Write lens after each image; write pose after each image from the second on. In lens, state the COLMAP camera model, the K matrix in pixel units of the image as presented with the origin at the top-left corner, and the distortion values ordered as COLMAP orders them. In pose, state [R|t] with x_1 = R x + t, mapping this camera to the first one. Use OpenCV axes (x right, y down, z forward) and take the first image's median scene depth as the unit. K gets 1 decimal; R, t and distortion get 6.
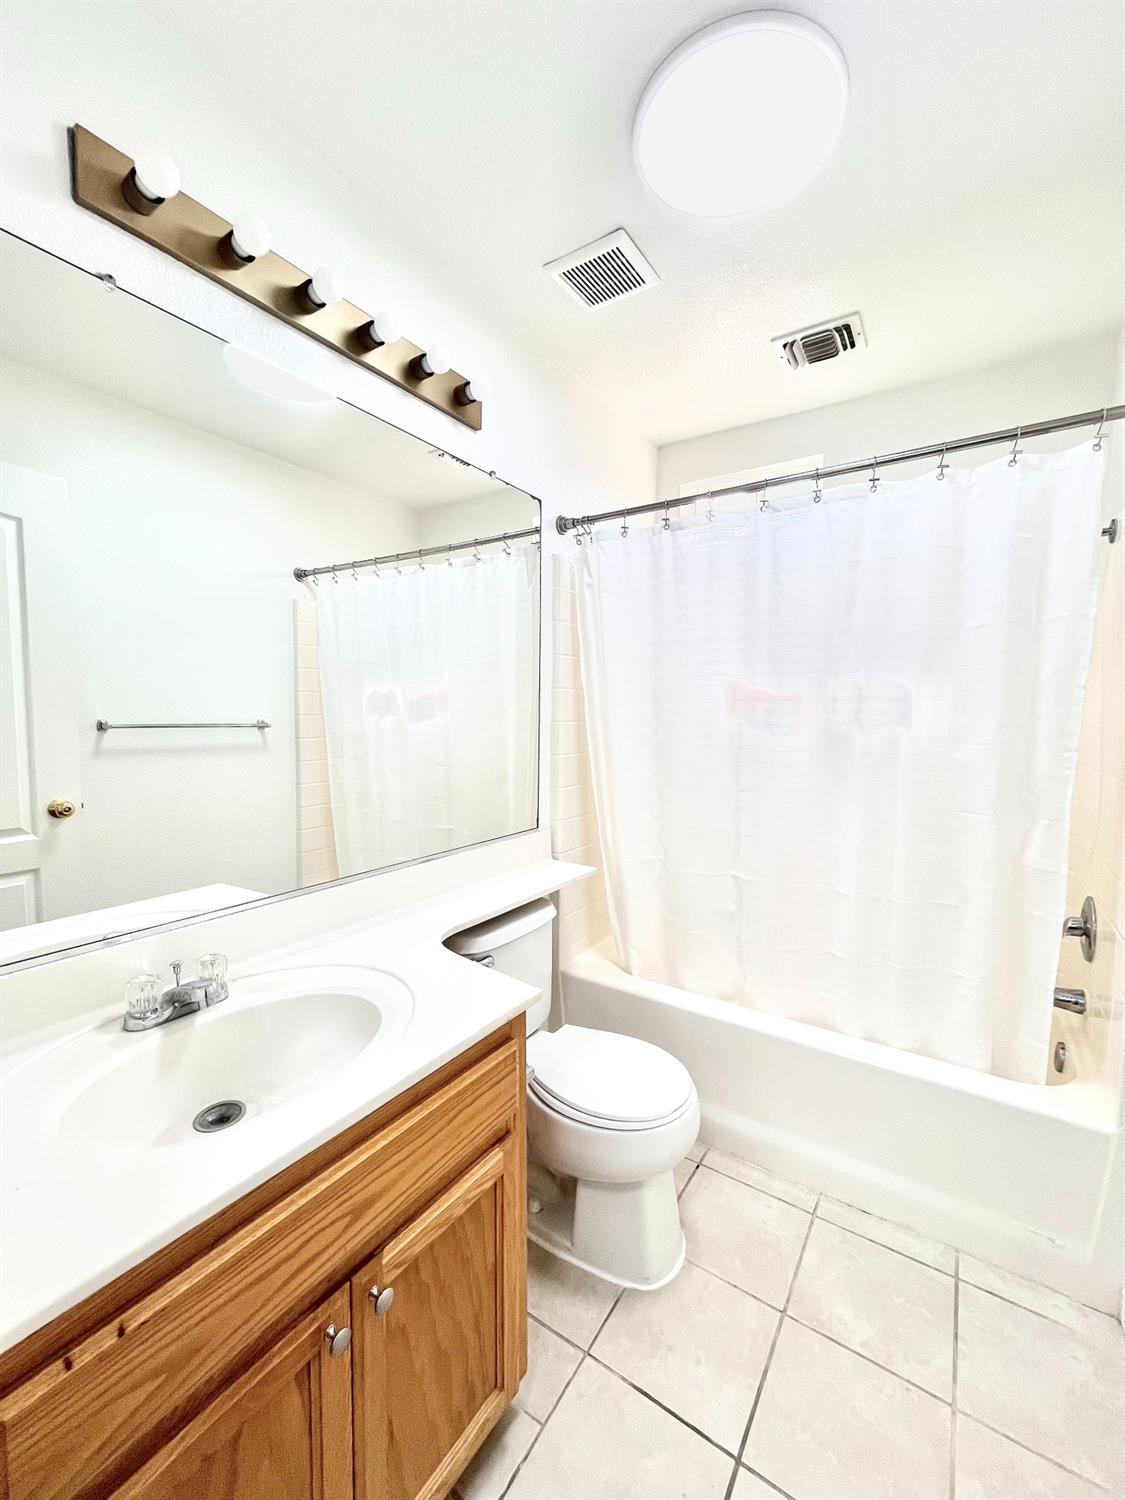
lens RADIAL K [[604.7, 0, 561.8], [0, 604.7, 749.0], [0, 0, 1]] dist [-0.006130, 0.001049]
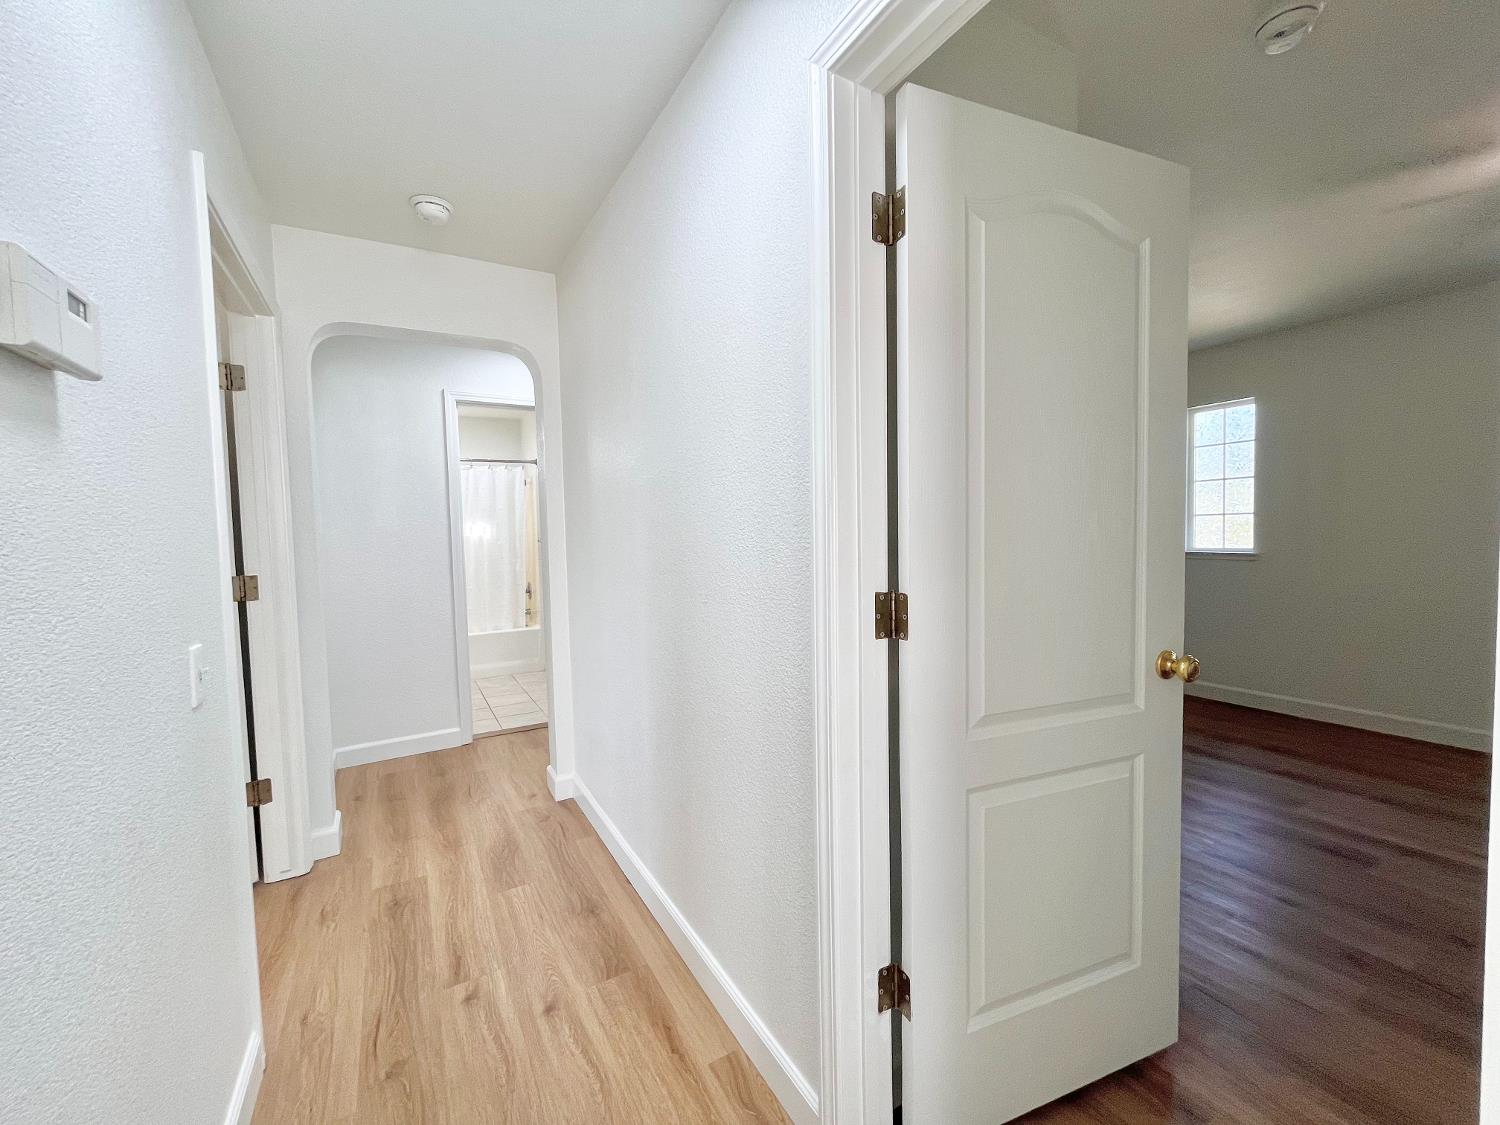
lens RADIAL K [[604.7, 0, 751.6], [0, 604.7, 562.6], [0, 0, 1]] dist [-0.006130, 0.001049]
pose [[0.444176, -0.065835, 0.893517, -1.872793], [0.084502, 0.995929, 0.031374, 0.122541], [-0.891946, 0.061568, 0.447931, -1.935927]]
